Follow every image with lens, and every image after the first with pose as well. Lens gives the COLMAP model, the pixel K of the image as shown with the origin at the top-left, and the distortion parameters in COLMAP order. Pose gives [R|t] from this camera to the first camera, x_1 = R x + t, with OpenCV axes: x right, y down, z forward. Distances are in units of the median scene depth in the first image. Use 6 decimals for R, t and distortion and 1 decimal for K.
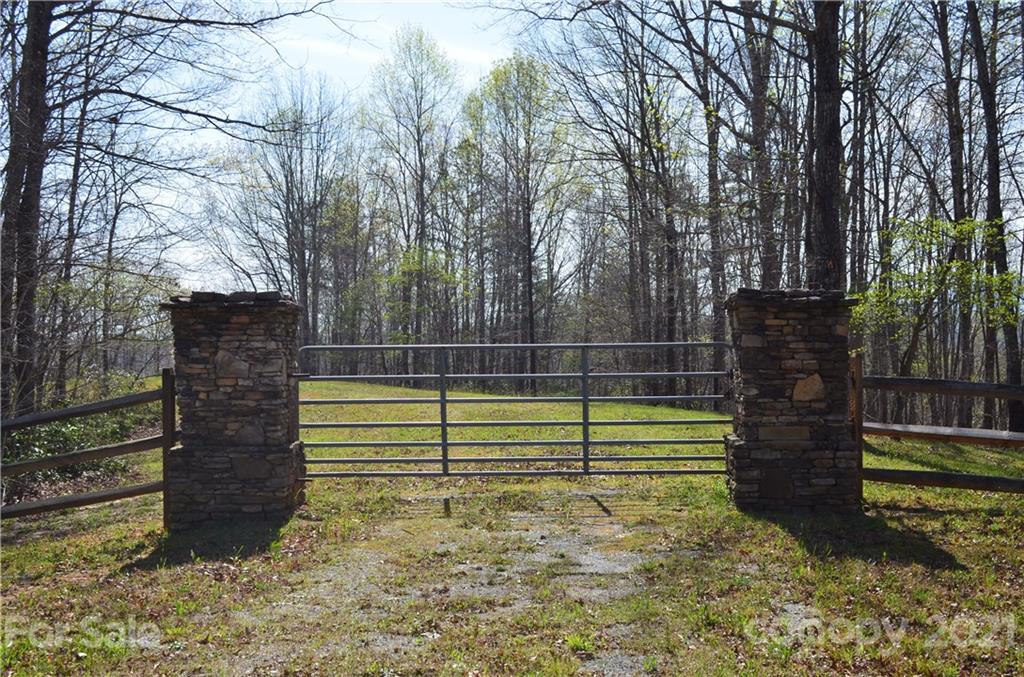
lens RADIAL K [[1278.1, 0, 511.7], [0, 1278.1, 337.3], [0, 0, 1]] dist [0.001239, 0.000000]
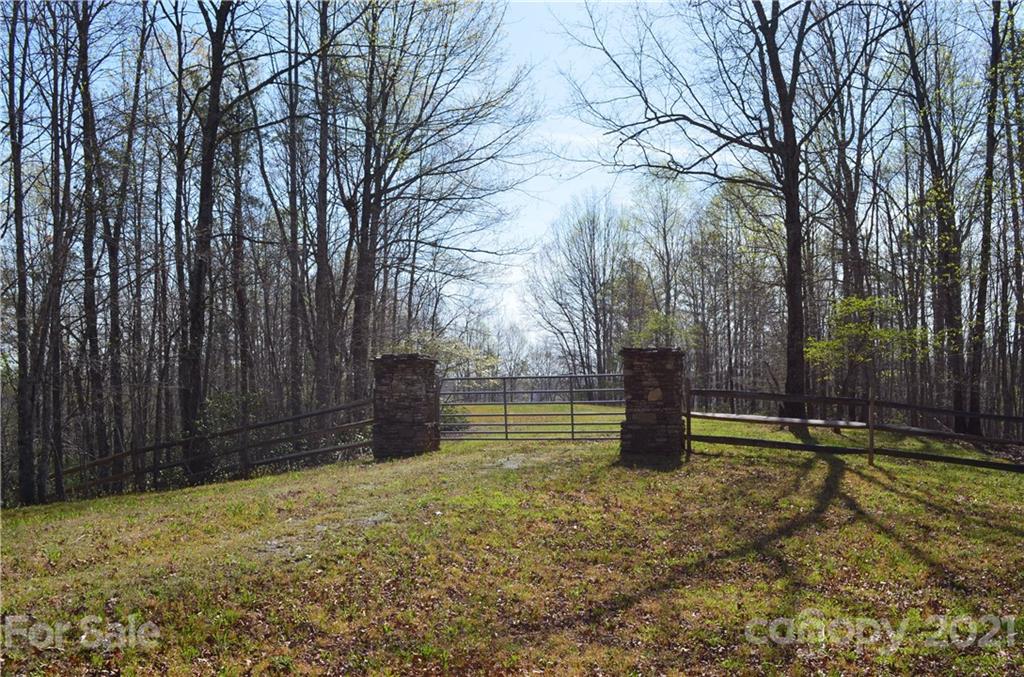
lens RADIAL K [[972.4, 0, 512.4], [0, 972.4, 341.1], [0, 0, 1]] dist [-0.002734, 0.000000]
pose [[0.960347, -0.022153, -0.277926, 0.421307], [0.011927, 0.999190, -0.038429, 0.009702], [0.278553, 0.033590, 0.959833, -0.541510]]
